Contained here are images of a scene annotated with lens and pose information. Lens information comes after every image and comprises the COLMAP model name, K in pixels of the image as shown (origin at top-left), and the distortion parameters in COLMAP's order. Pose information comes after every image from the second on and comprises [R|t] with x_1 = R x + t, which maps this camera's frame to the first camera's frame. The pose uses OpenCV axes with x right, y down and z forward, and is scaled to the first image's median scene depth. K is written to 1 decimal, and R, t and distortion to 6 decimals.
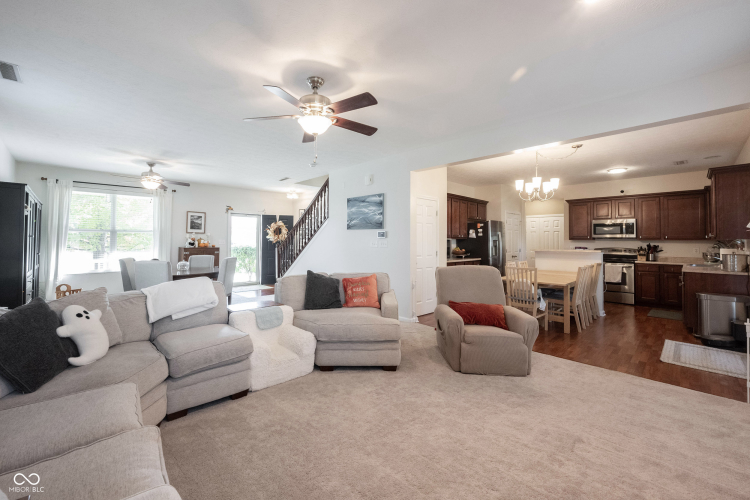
lens RADIAL K [[310.0, 0, 347.0], [0, 310.0, 235.5], [0, 0, 1]] dist [-0.000360, -0.000093]
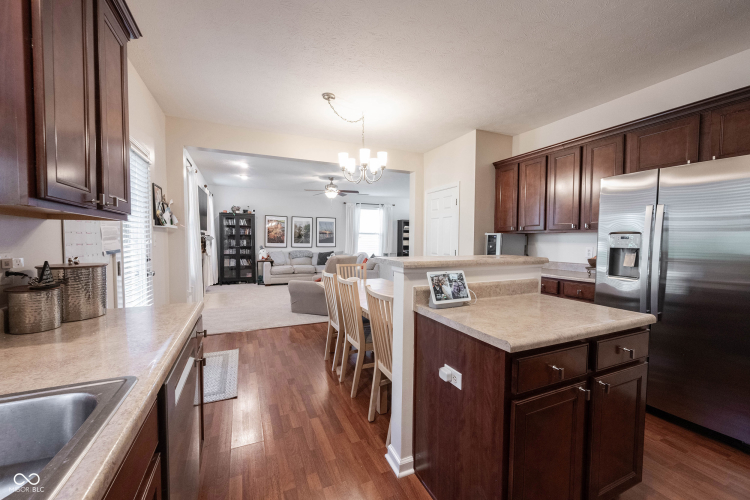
lens RADIAL K [[294.7, 0, 374.3], [0, 294.7, 249.5], [0, 0, 1]] dist [-0.000004, 0.000092]
pose [[-0.306041, 0.025640, -0.951673, 1.018458], [0.011191, 0.999665, 0.023334, 0.027766], [0.951952, -0.003509, -0.306226, 0.980915]]
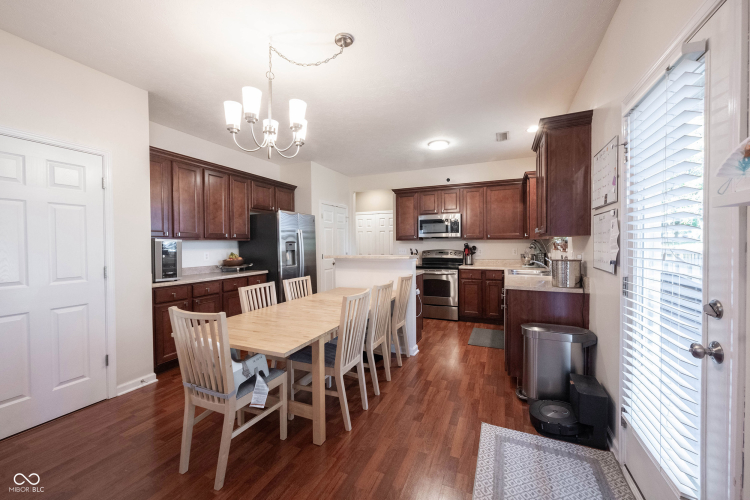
lens RADIAL K [[294.7, 0, 374.3], [0, 294.7, 249.5], [0, 0, 1]] dist [-0.000004, 0.000092]
pose [[0.911909, -0.018833, 0.409960, 0.448075], [0.003500, 0.999267, 0.038119, 0.010172], [-0.410377, -0.033326, 0.911307, 0.424916]]
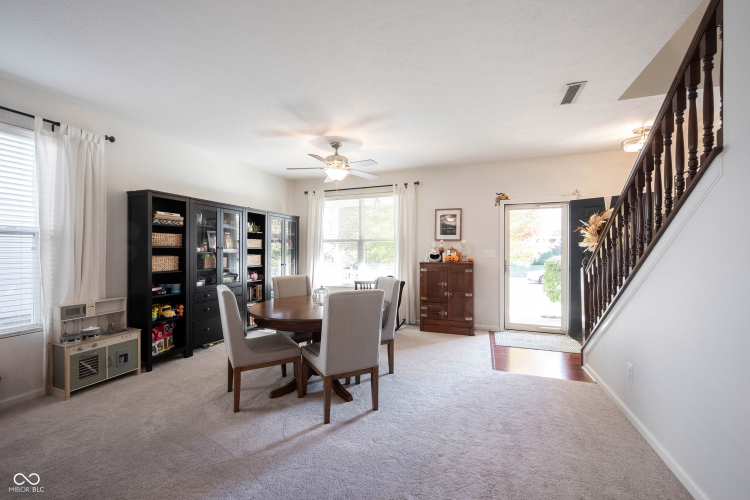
lens RADIAL K [[294.7, 0, 374.3], [0, 294.7, 249.5], [0, 0, 1]] dist [-0.000004, 0.000092]
pose [[0.458738, -0.005025, -0.888557, 0.012576], [0.016746, 0.999855, 0.002991, 0.009790], [0.888414, -0.016251, 0.458756, 0.733181]]
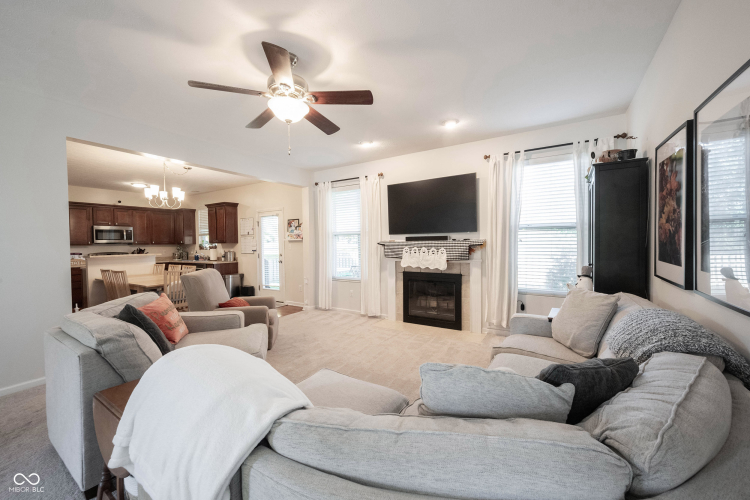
lens RADIAL K [[294.7, 0, 374.3], [0, 294.7, 249.5], [0, 0, 1]] dist [-0.000004, 0.000092]
pose [[-0.275112, -0.023551, 0.961124, -0.448382], [-0.003644, 0.999718, 0.023453, 0.002646], [-0.961405, 0.002950, -0.275120, 0.462333]]
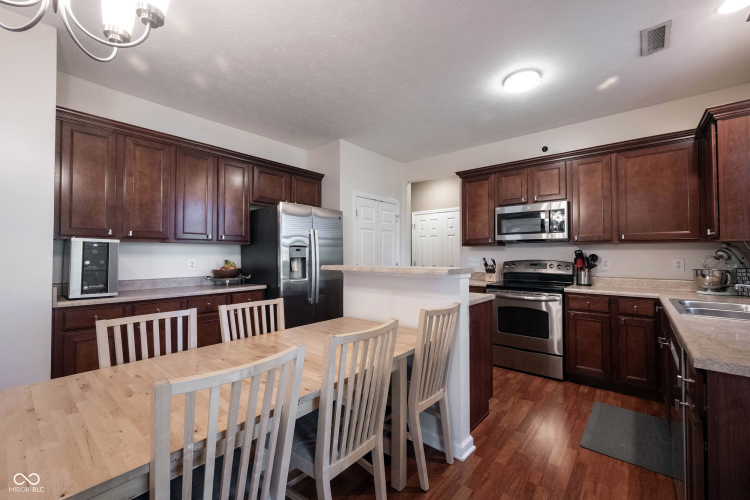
lens RADIAL K [[309.6, 0, 377.6], [0, 309.6, 249.0], [0, 0, 1]] dist [-0.001052, -0.000198]
pose [[0.990707, -0.001958, 0.136002, 0.622465], [0.002013, 0.999998, -0.000268, 0.023898], [-0.136002, 0.000539, 0.990708, 0.609044]]
